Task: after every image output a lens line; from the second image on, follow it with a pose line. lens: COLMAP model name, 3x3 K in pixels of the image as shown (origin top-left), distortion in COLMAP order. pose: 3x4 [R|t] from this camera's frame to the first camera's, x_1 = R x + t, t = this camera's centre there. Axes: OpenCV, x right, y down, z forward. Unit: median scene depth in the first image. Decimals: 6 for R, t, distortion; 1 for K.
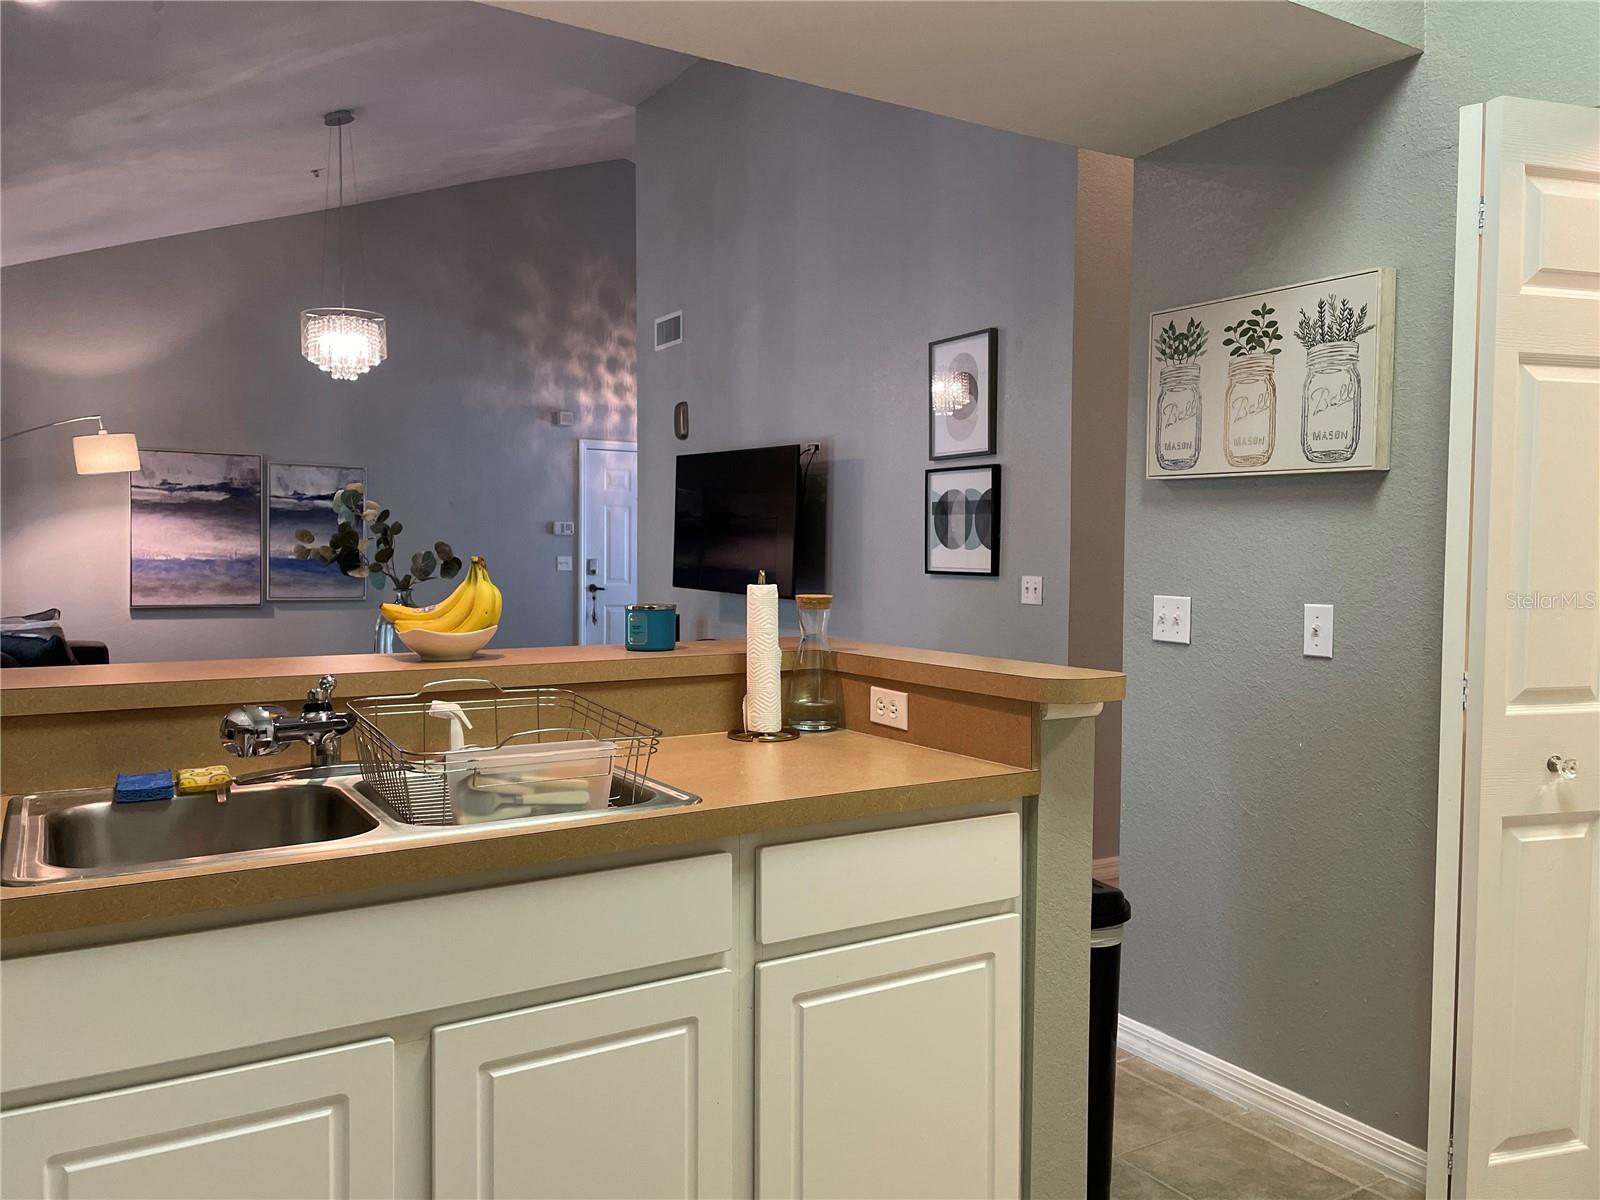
lens RADIAL K [[1217.3, 0, 792.8], [0, 1217.3, 596.3], [0, 0, 1]] dist [0.048959, -0.061778]
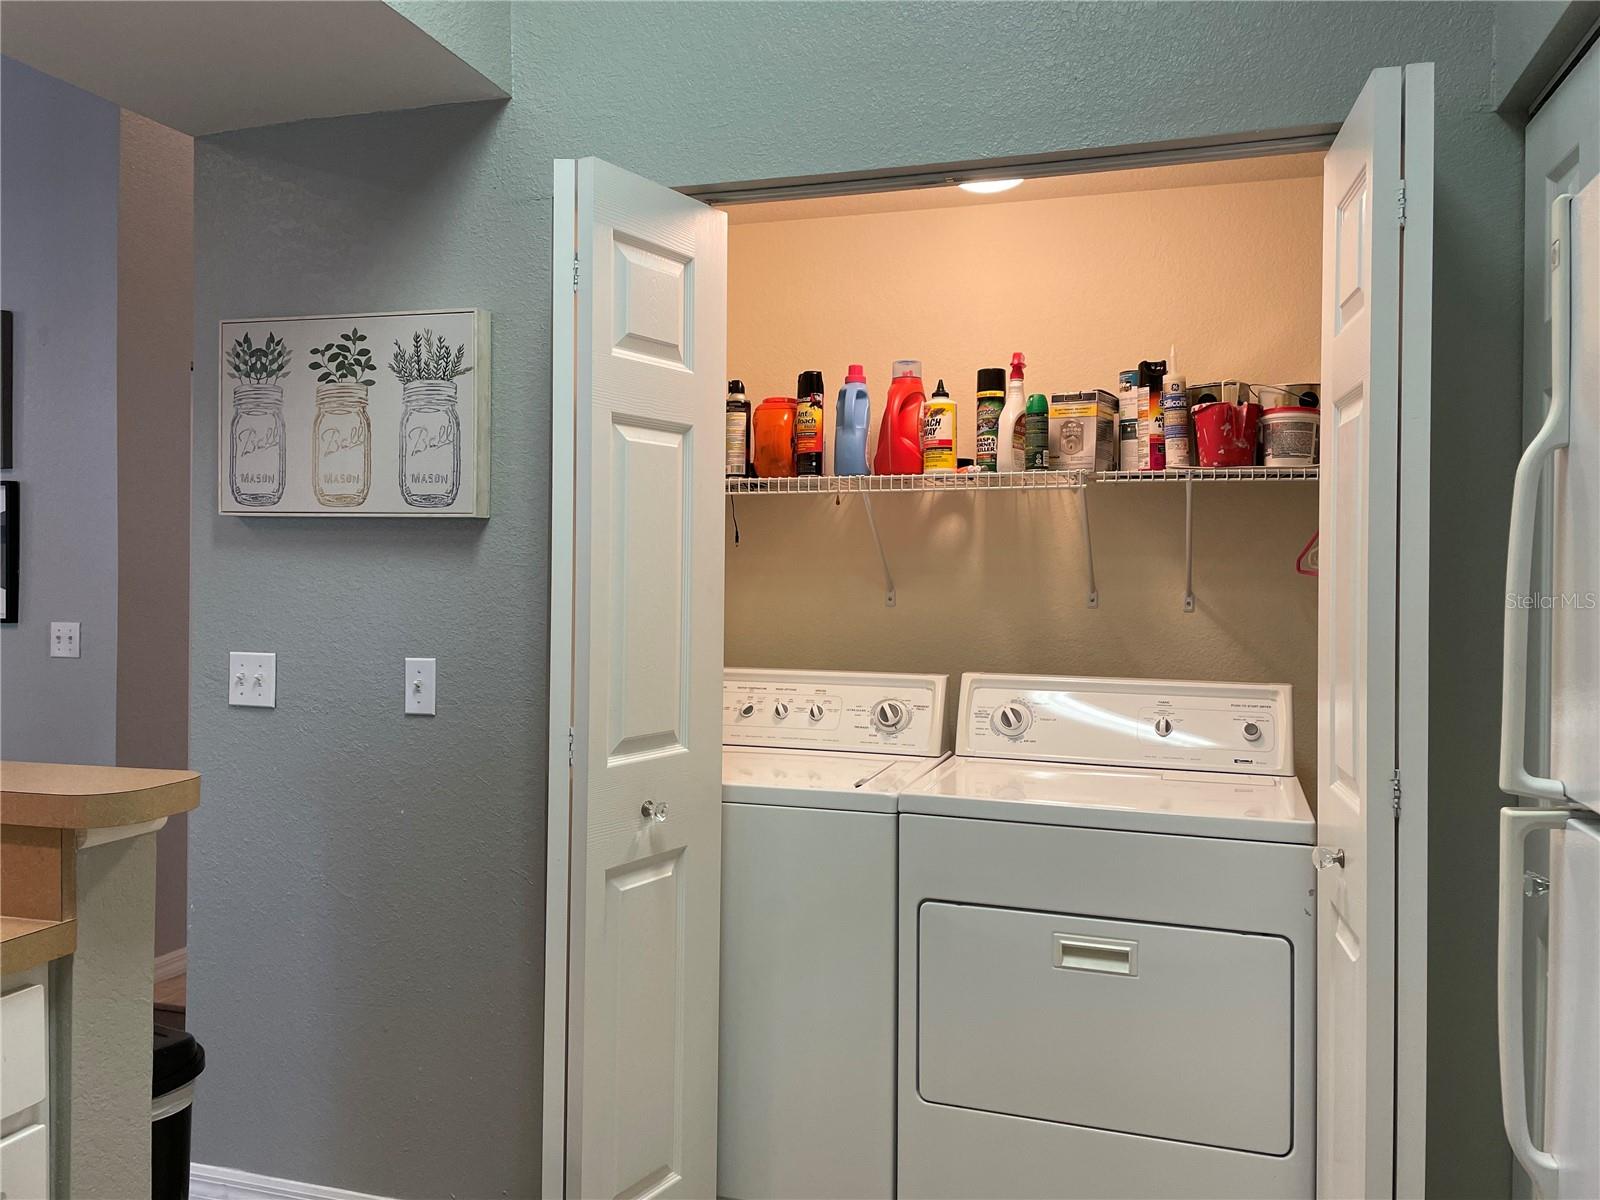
lens RADIAL K [[1217.3, 0, 822.2], [0, 1217.3, 579.3], [0, 0, 1]] dist [0.048959, -0.061778]
pose [[0.736003, -0.003437, 0.676970, 0.026394], [0.025324, 0.999427, -0.022458, -0.026169], [-0.676505, 0.033673, 0.735668, 0.114231]]
